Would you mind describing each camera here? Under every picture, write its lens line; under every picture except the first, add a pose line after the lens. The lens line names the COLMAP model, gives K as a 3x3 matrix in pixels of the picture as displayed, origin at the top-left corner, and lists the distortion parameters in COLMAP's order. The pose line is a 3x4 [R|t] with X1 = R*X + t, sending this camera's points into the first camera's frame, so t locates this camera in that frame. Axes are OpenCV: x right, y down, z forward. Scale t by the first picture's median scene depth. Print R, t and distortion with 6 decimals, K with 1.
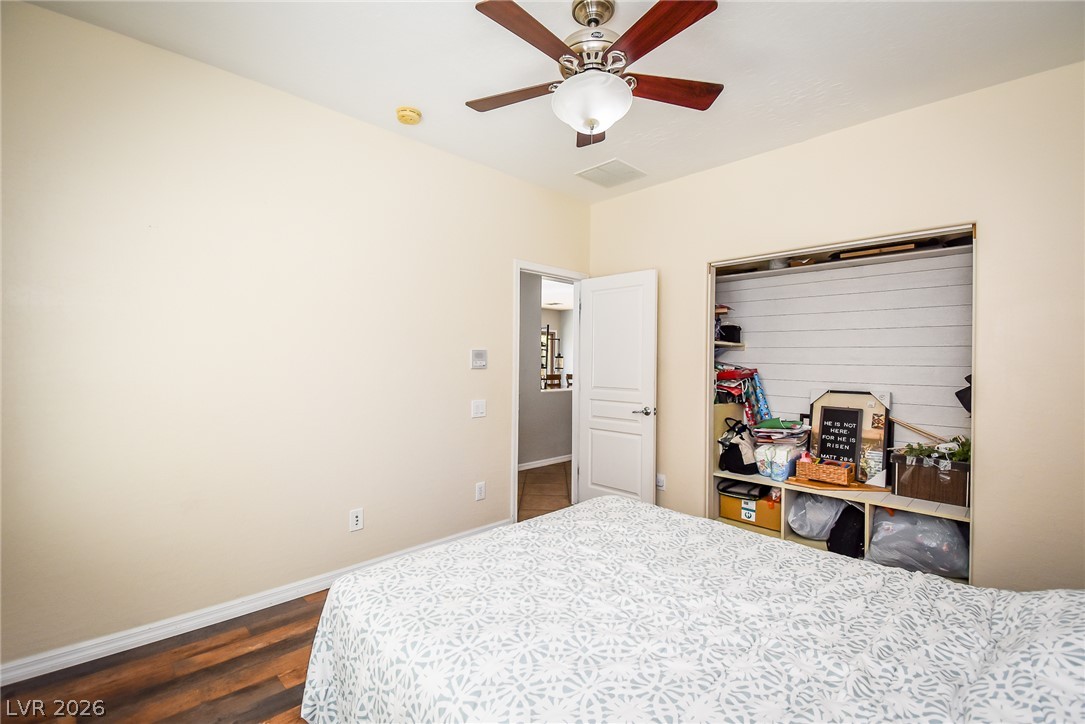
lens RADIAL K [[478.3, 0, 548.5], [0, 478.3, 360.9], [0, 0, 1]] dist [0.012146, -0.016953]
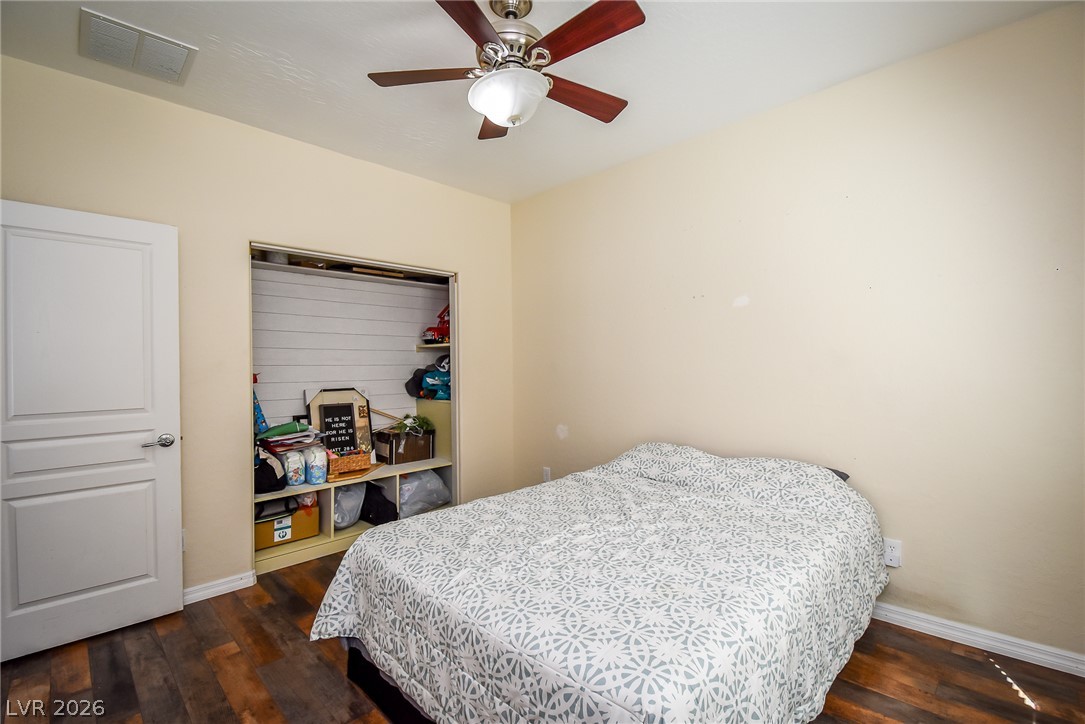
lens RADIAL K [[478.3, 0, 547.8], [0, 478.3, 363.6], [0, 0, 1]] dist [0.012146, -0.016953]
pose [[-0.032833, -0.009529, 0.999415, -0.512996], [0.009631, 0.999905, 0.009850, -0.001851], [-0.999414, 0.009949, -0.032738, 0.552100]]
